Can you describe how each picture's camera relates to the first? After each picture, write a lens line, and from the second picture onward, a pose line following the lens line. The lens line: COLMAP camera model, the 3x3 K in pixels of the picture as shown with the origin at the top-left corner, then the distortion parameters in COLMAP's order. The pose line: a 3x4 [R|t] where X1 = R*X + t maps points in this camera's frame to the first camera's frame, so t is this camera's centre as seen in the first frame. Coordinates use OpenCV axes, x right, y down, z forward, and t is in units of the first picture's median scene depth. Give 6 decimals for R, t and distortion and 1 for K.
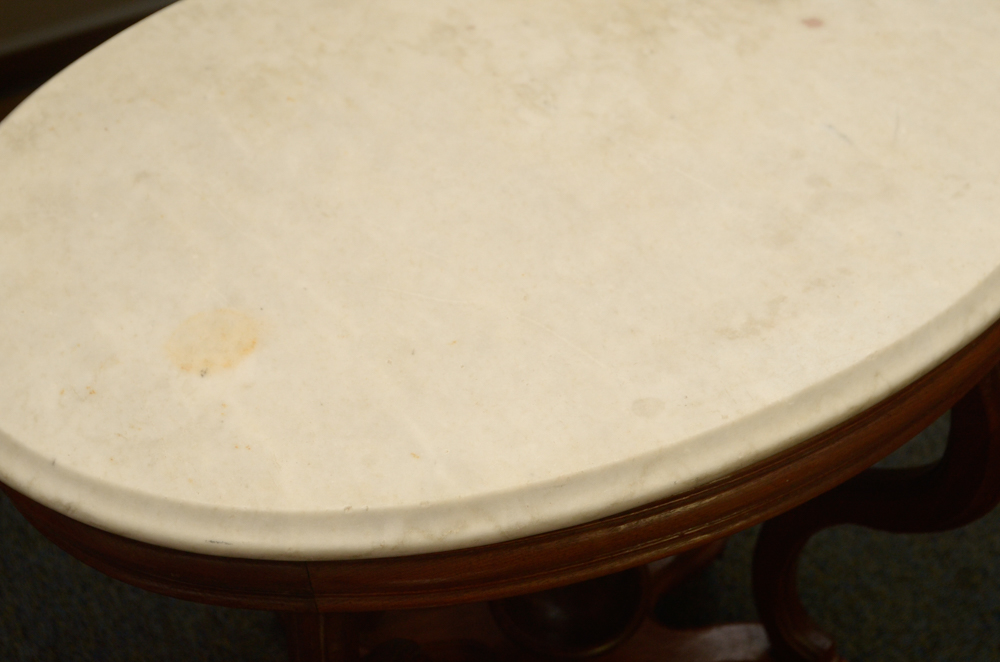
lens RADIAL K [[1426.0, 0, 498.1], [0, 1426.0, 333.6], [0, 0, 1]] dist [0.016912, 0.000000]
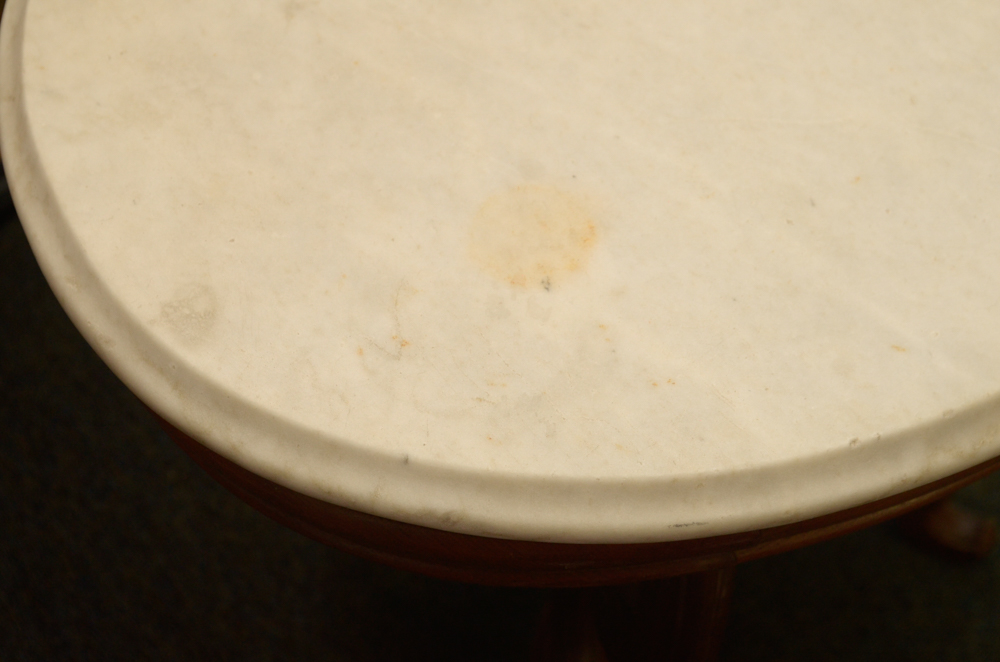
lens RADIAL K [[1426.0, 0, 497.3], [0, 1426.0, 324.3], [0, 0, 1]] dist [0.016912, 0.000000]
pose [[0.957501, -0.195522, 0.212045, -0.379758], [0.153597, 0.967906, 0.198911, -0.096391], [-0.244131, -0.157888, 0.956803, 0.326929]]
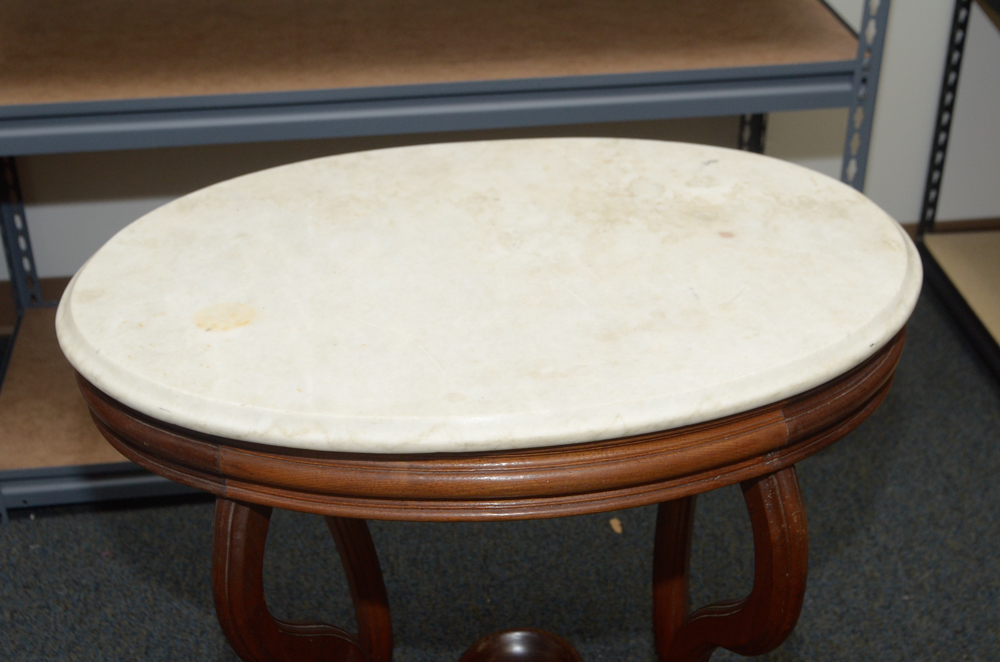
lens RADIAL K [[1426.0, 0, 507.9], [0, 1426.0, 334.7], [0, 0, 1]] dist [0.016912, 0.000000]
pose [[0.938441, 0.195458, -0.284823, 0.535606], [-0.264602, 0.936784, -0.228957, 0.298684], [0.222066, 0.290227, 0.930835, -0.363131]]
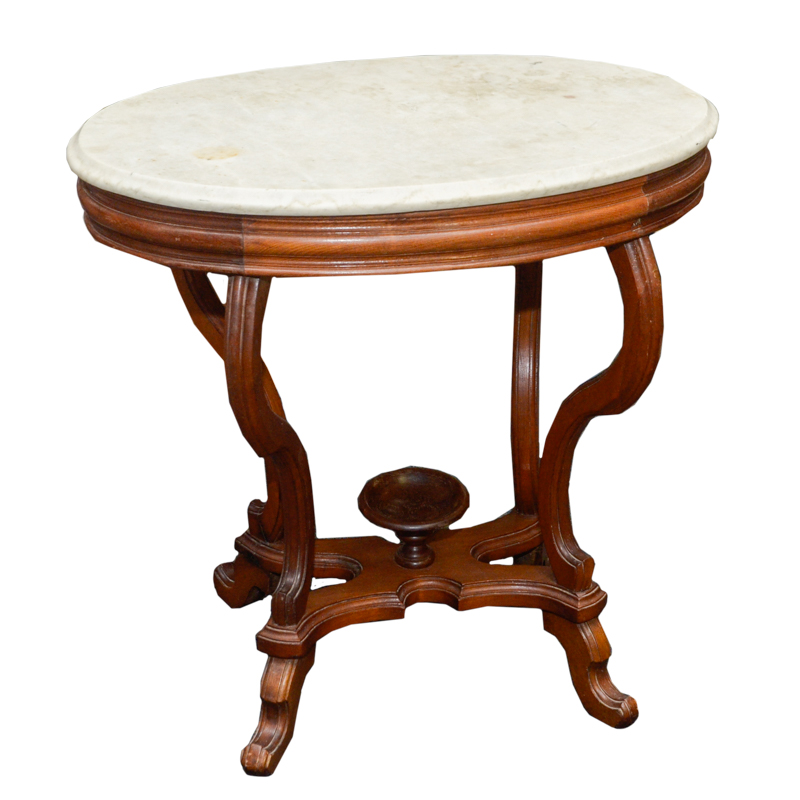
lens RADIAL K [[1718.4, 0, 401.1], [0, 1718.4, 400.0], [0, 0, 1]] dist [0.033551, 0.000000]
pose [[0.988046, 0.102170, -0.115441, 0.371337], [-0.136920, 0.925700, -0.352607, 1.148027], [0.070838, 0.364198, 0.928624, -1.095923]]
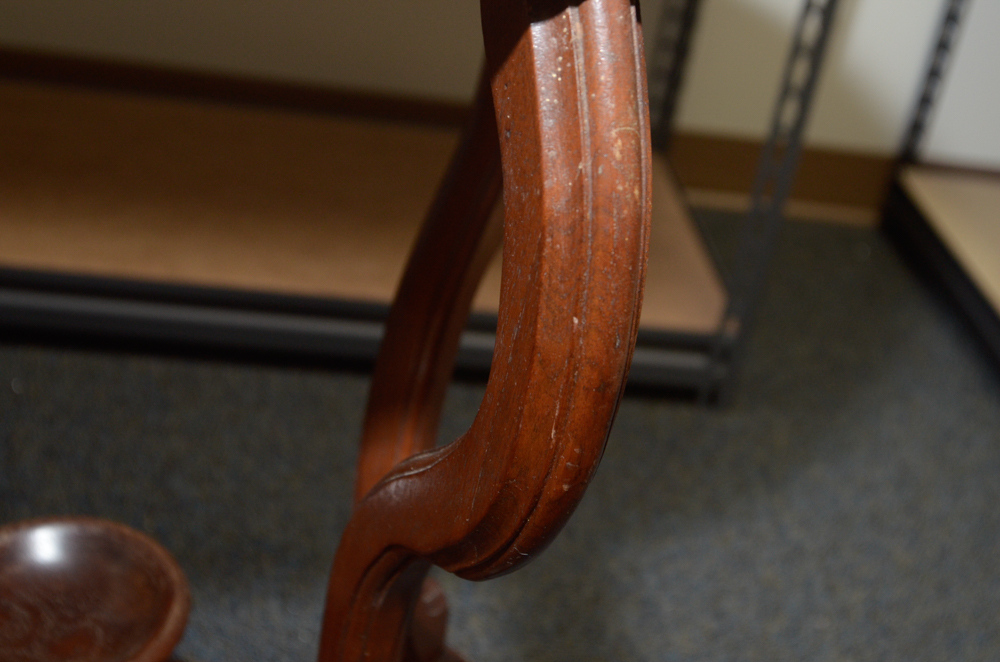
lens RADIAL K [[1426.0, 0, 503.5], [0, 1426.0, 335.5], [0, 0, 1]] dist [0.016912, 0.000000]
pose [[0.910704, 0.325067, -0.254852, 0.546633], [-0.392450, 0.873397, -0.288376, 0.282800], [0.128846, 0.362642, 0.922979, 0.706966]]
